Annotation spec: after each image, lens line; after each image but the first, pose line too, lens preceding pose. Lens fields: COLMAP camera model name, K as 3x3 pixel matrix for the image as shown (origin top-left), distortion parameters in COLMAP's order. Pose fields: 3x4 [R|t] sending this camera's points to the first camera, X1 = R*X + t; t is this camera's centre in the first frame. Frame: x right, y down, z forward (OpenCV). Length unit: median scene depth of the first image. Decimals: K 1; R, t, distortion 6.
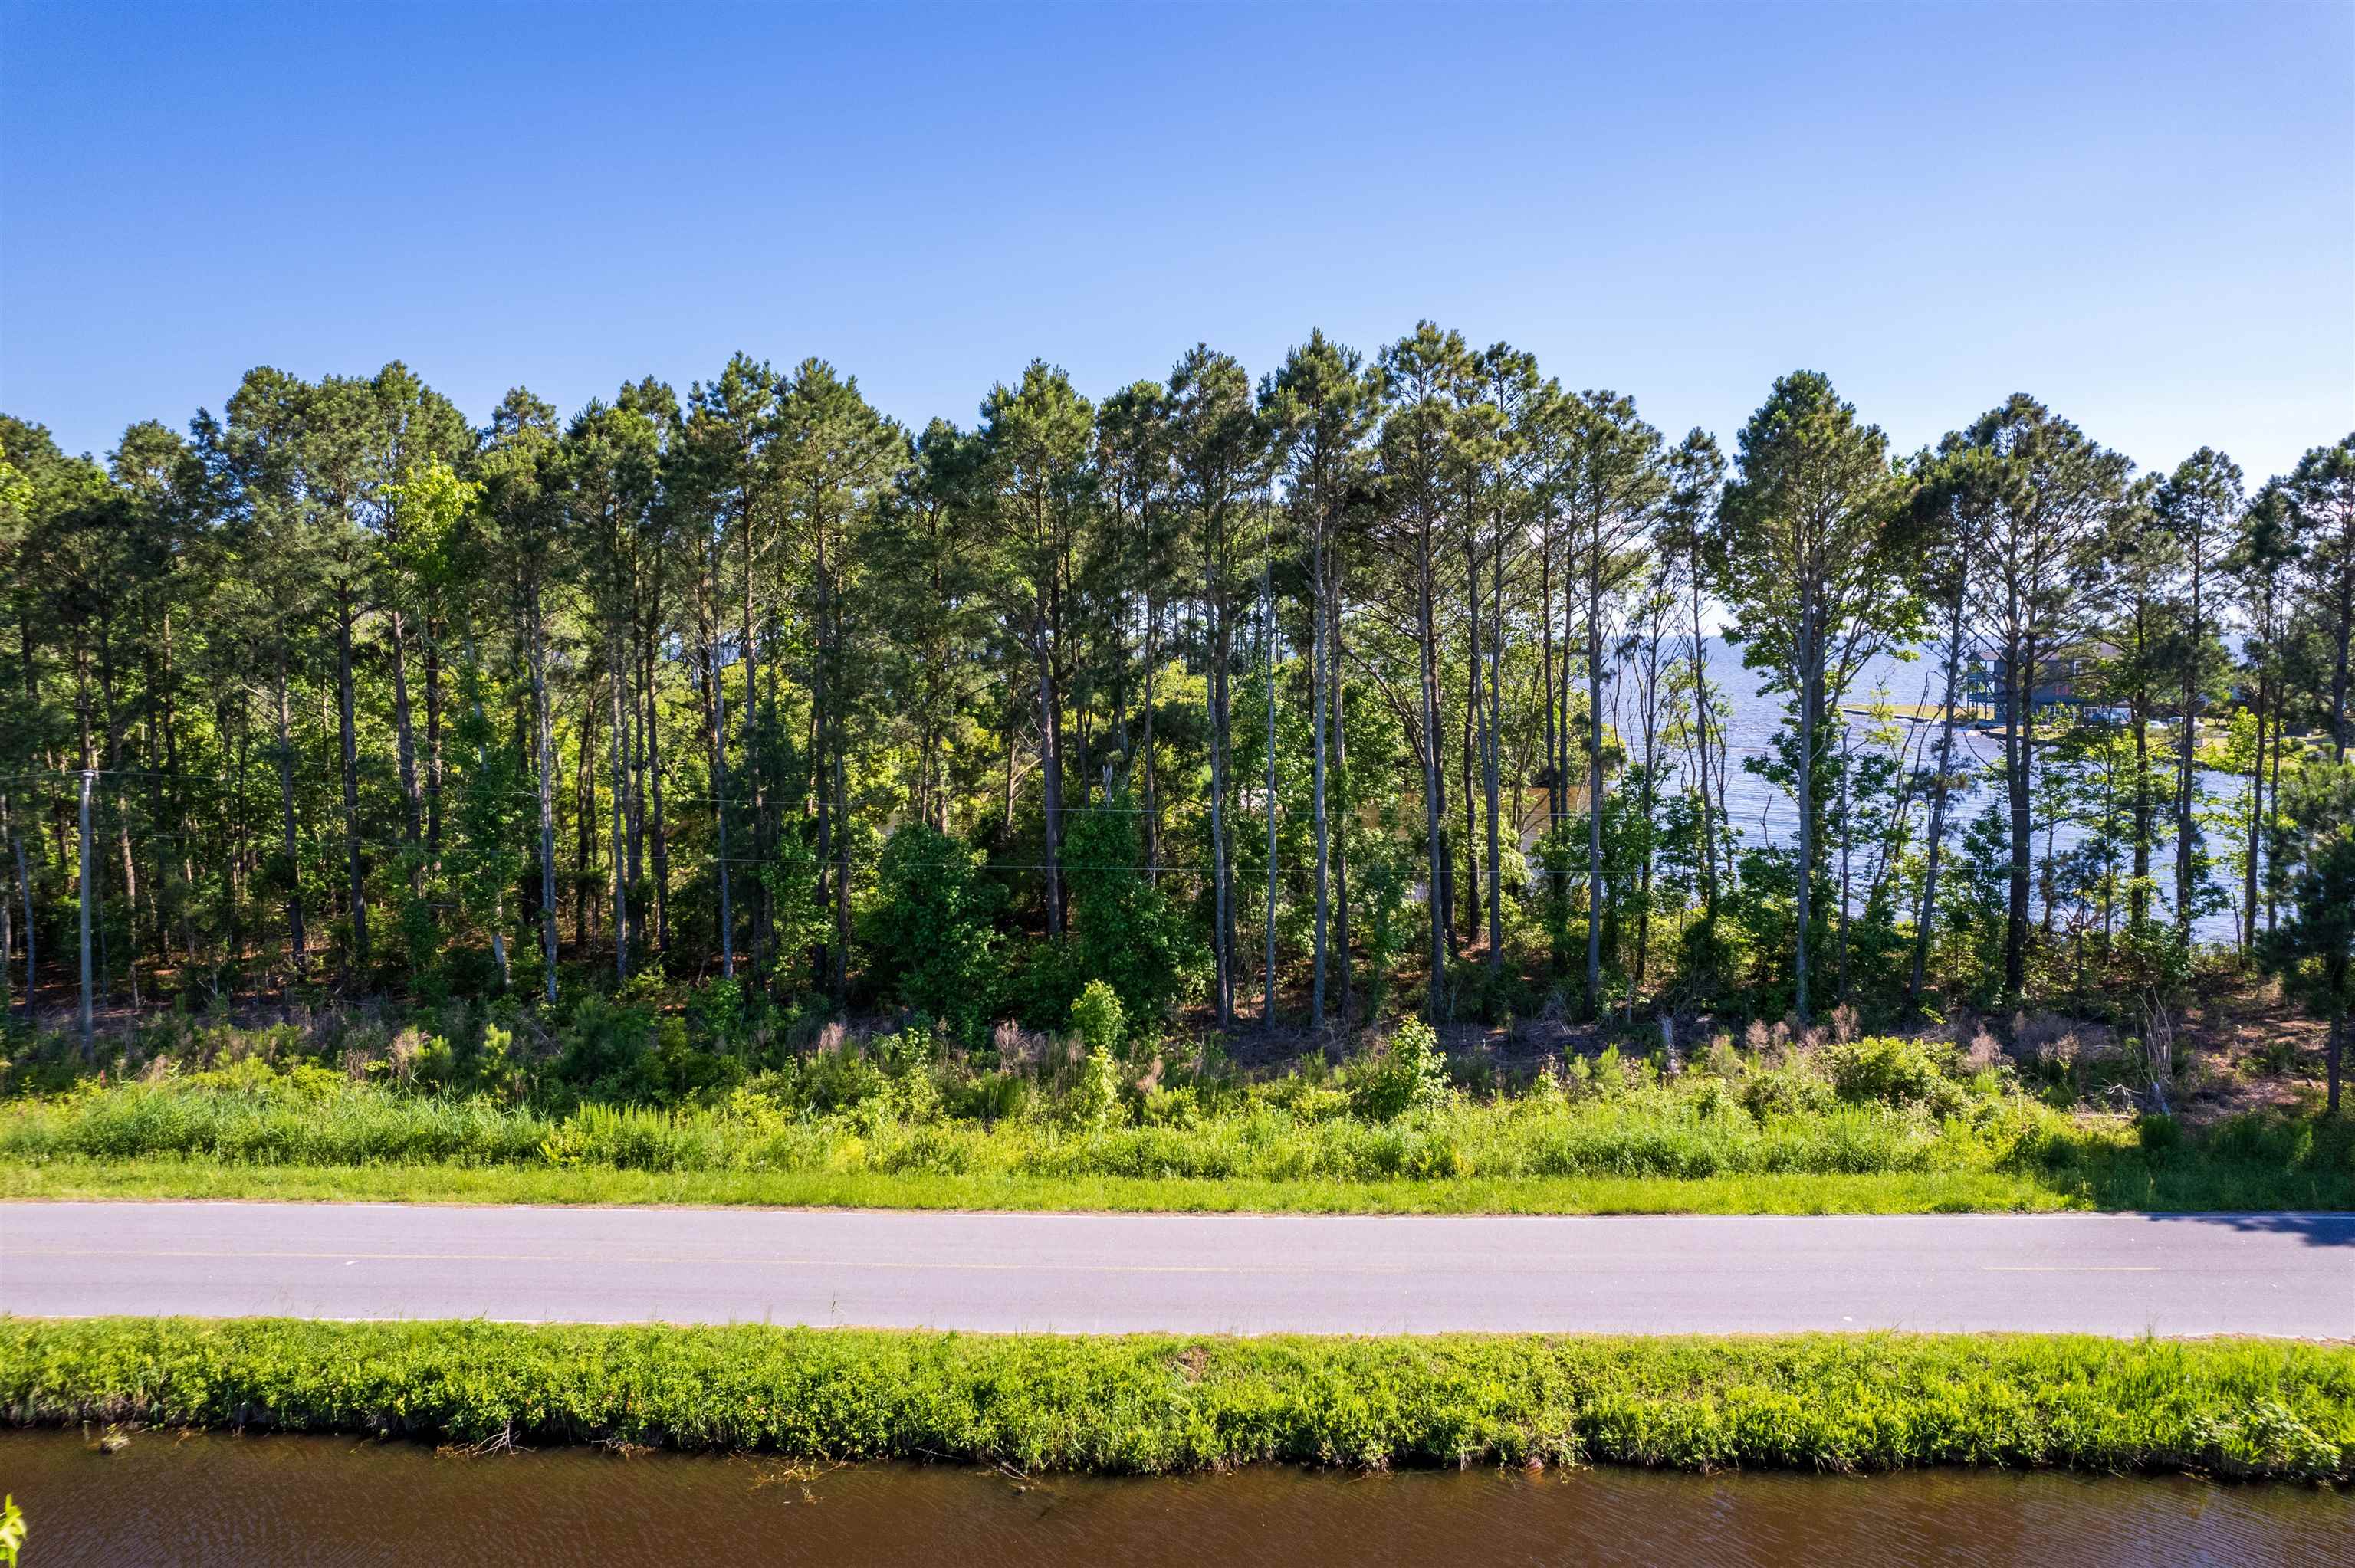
lens RADIAL K [[1530.8, 0, 1175.2], [0, 1530.8, 761.6], [0, 0, 1]] dist [-0.053289, 0.034272]
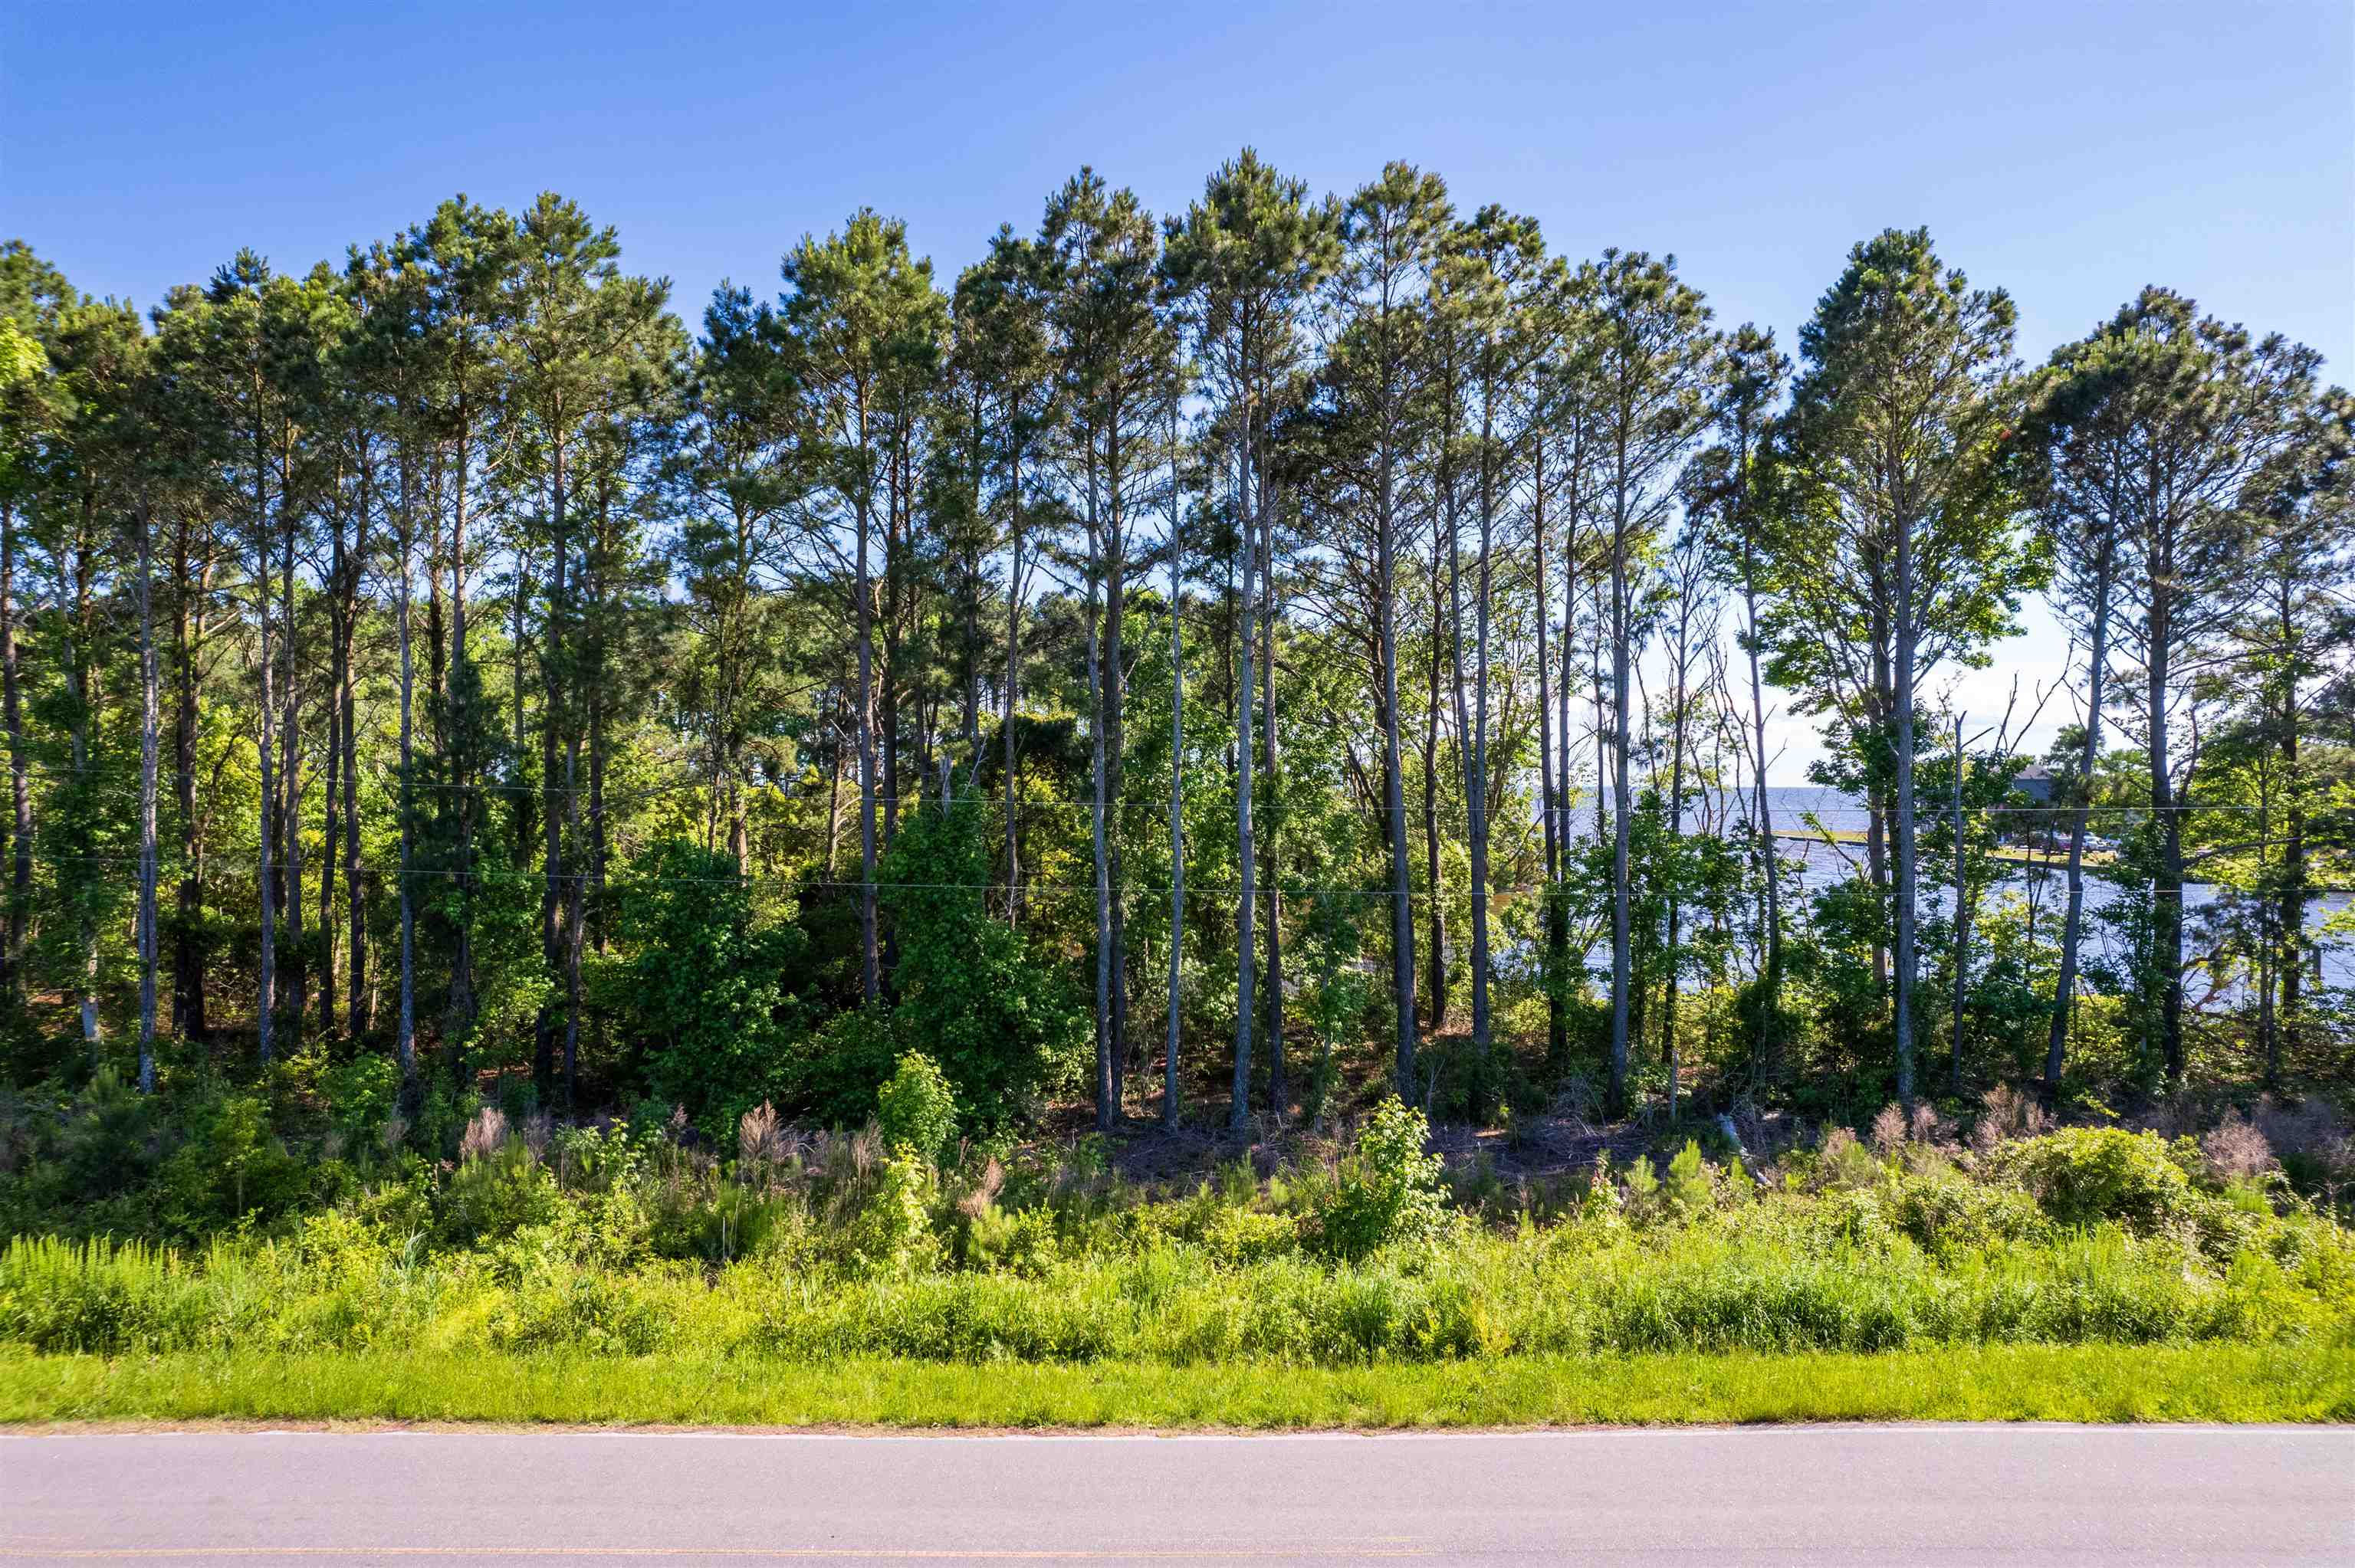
lens RADIAL K [[1530.8, 0, 1188.2], [0, 1530.8, 802.4], [0, 0, 1]] dist [-0.053289, 0.034272]
pose [[0.997468, 0.014258, 0.069671, 0.021739], [-0.009690, 0.997808, -0.065467, 0.082275], [-0.070451, 0.064626, 0.995420, 0.340705]]
